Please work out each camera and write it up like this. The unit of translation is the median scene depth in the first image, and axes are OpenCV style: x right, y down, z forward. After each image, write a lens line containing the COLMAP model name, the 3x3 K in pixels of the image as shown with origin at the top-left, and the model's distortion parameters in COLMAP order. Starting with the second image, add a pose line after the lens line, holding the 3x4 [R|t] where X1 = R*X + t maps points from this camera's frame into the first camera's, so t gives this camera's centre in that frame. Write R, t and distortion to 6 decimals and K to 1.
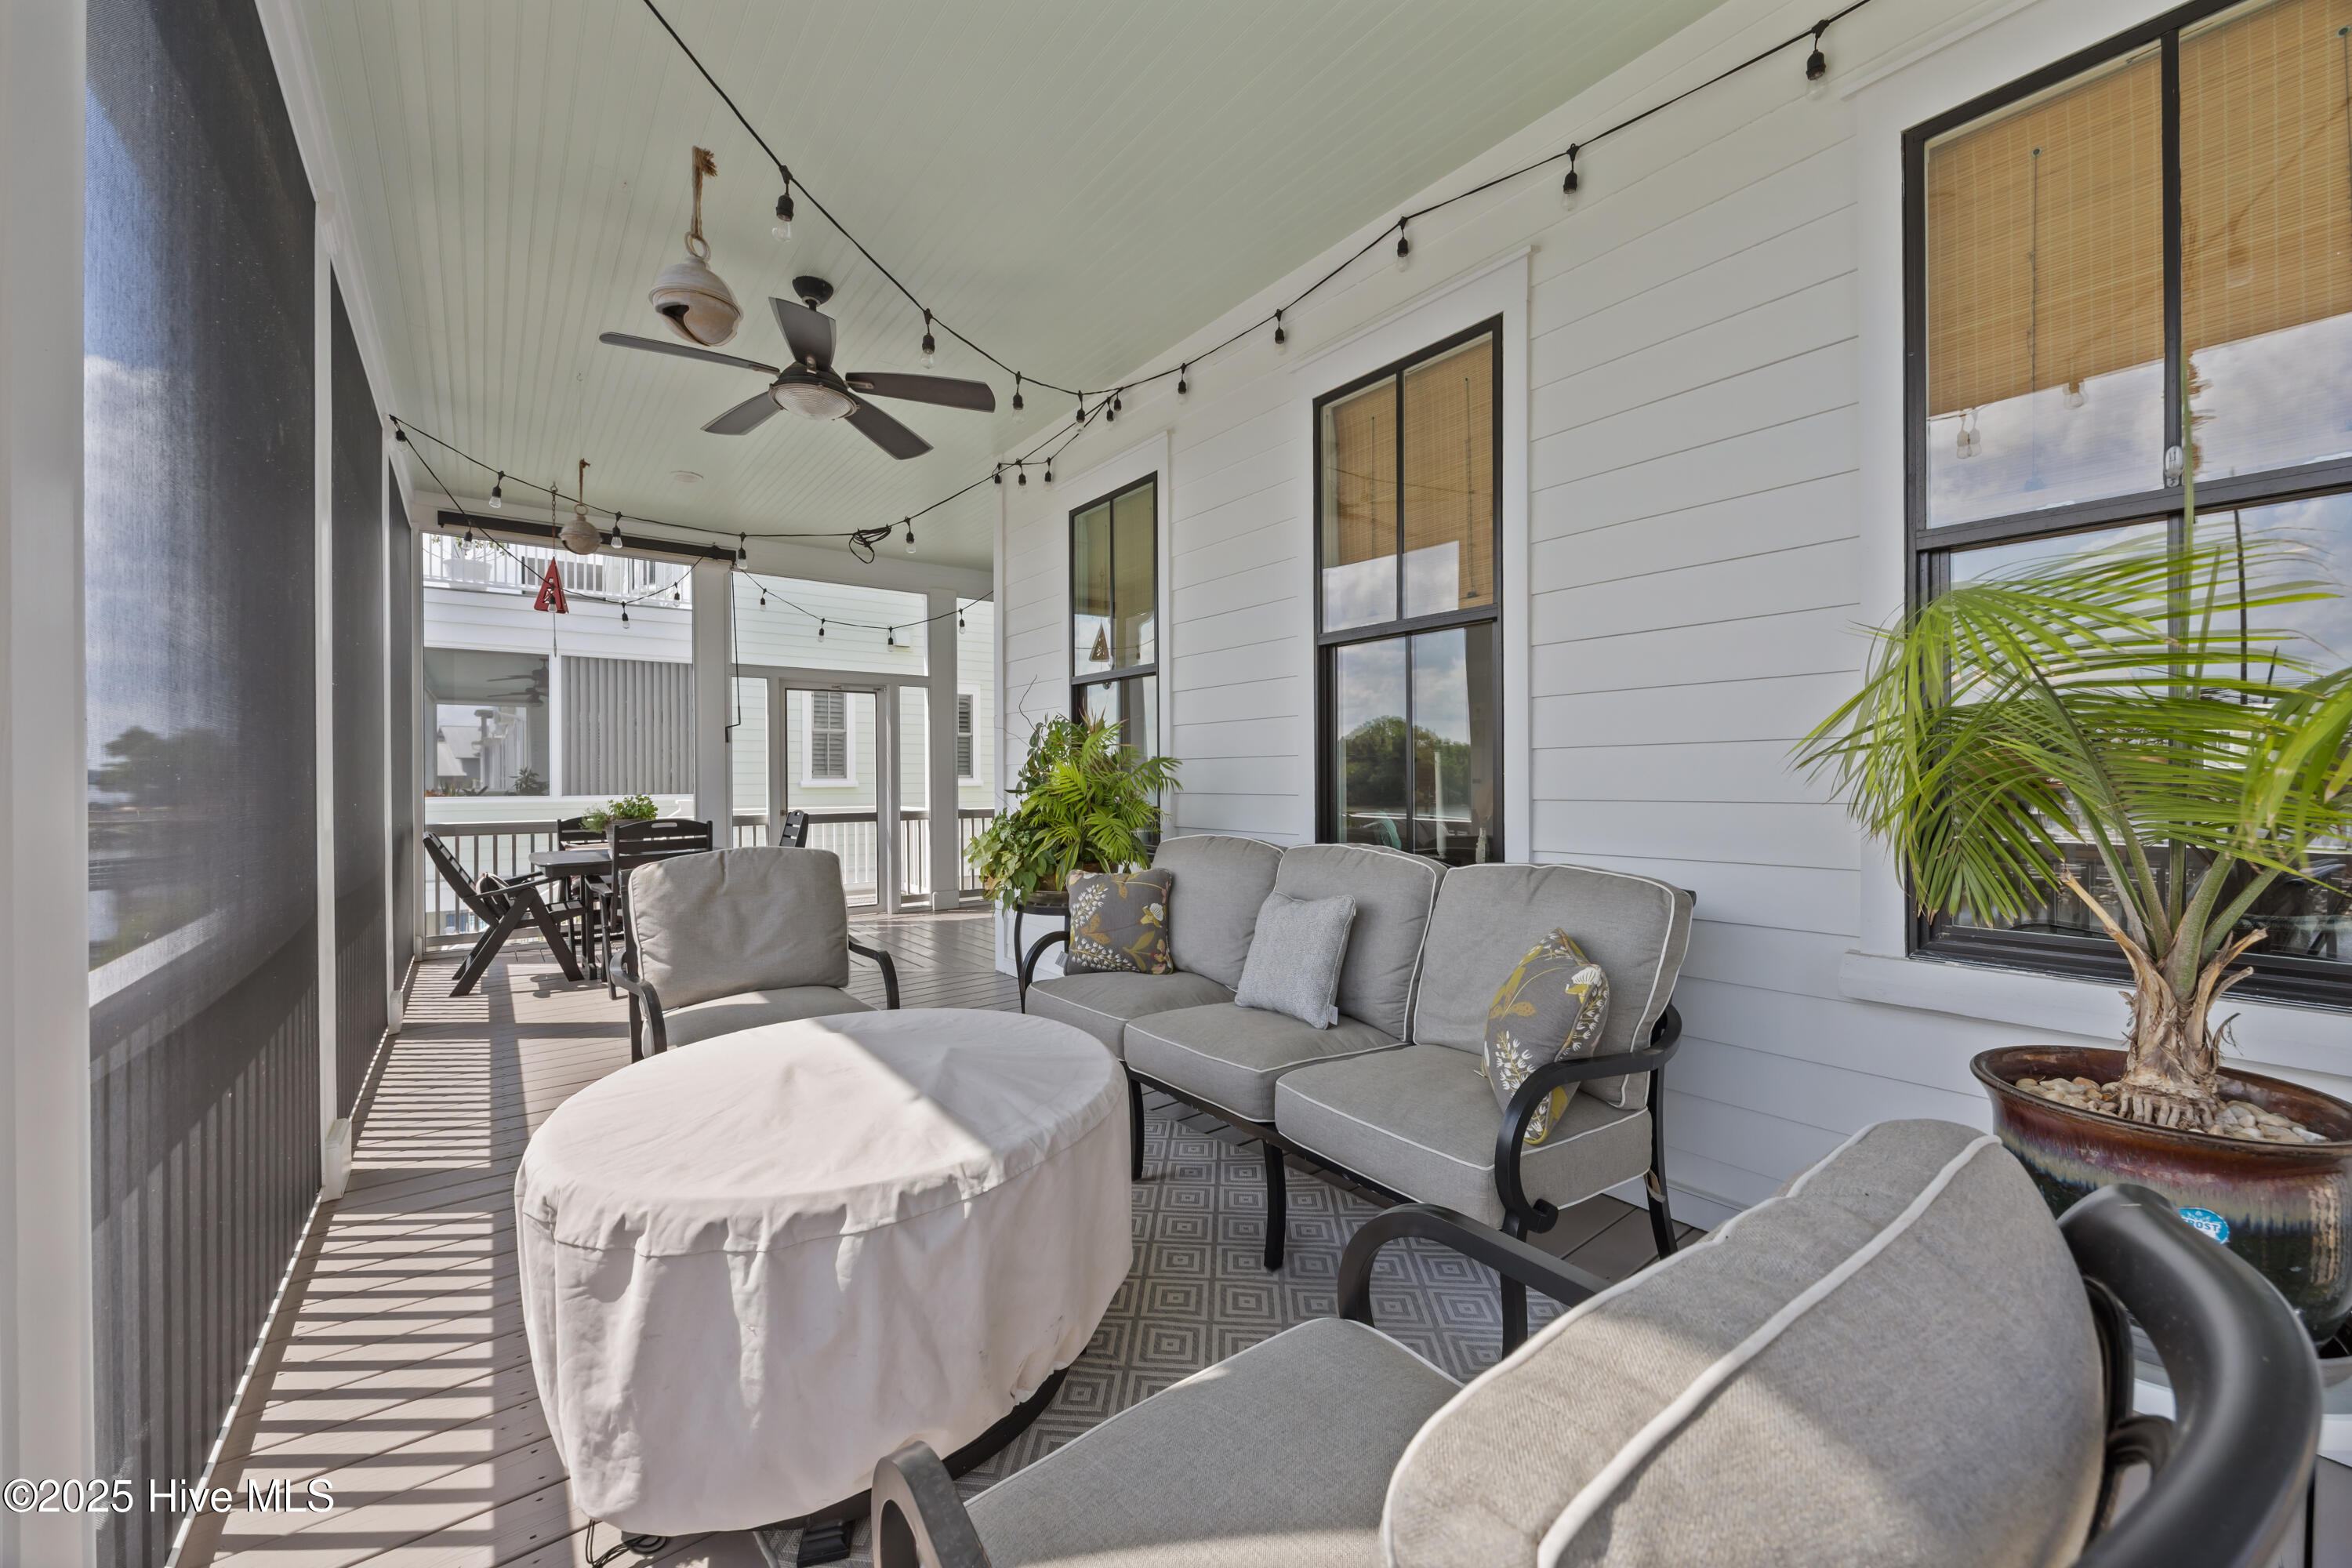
lens RADIAL K [[907.8, 0, 1179.7], [0, 907.8, 785.5], [0, 0, 1]] dist [-0.007403, -0.000115]
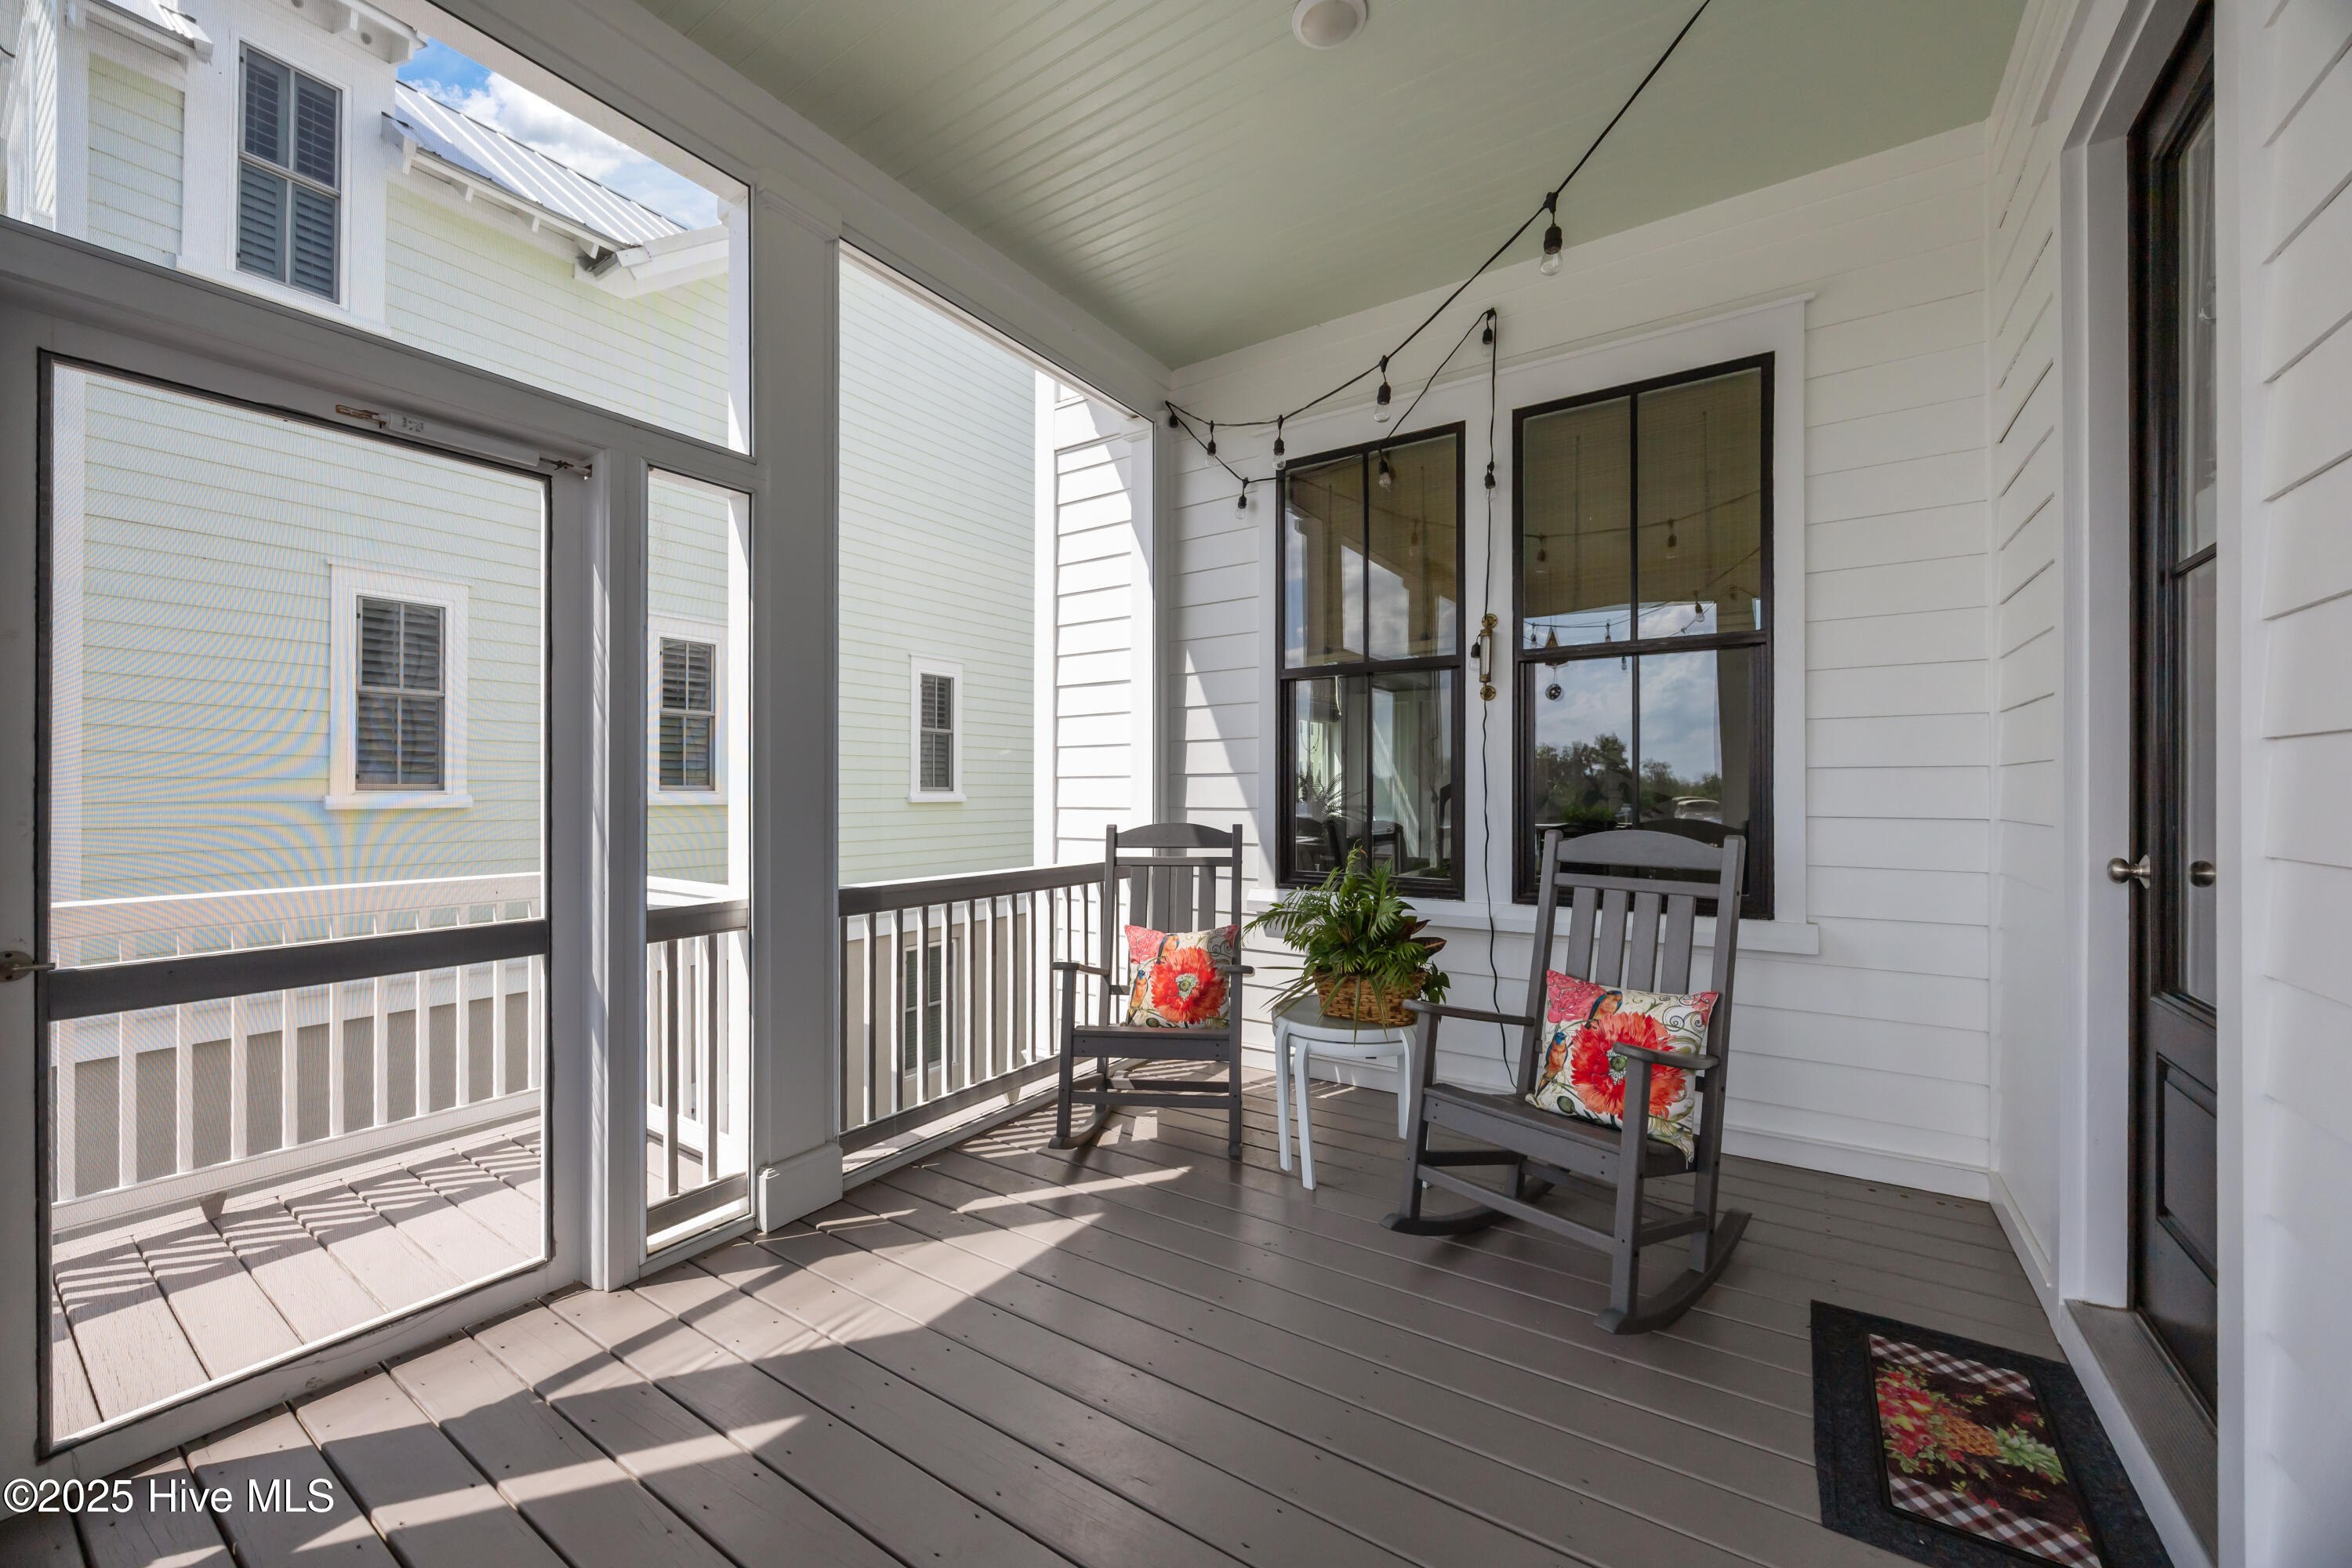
lens RADIAL K [[907.8, 0, 1179.7], [0, 907.8, 785.5], [0, 0, 1]] dist [-0.007403, -0.000115]
pose [[0.946901, 0.005831, 0.321471, -0.237828], [-0.001699, 0.999912, -0.013132, -0.007150], [-0.321520, 0.011888, 0.946828, 0.669689]]
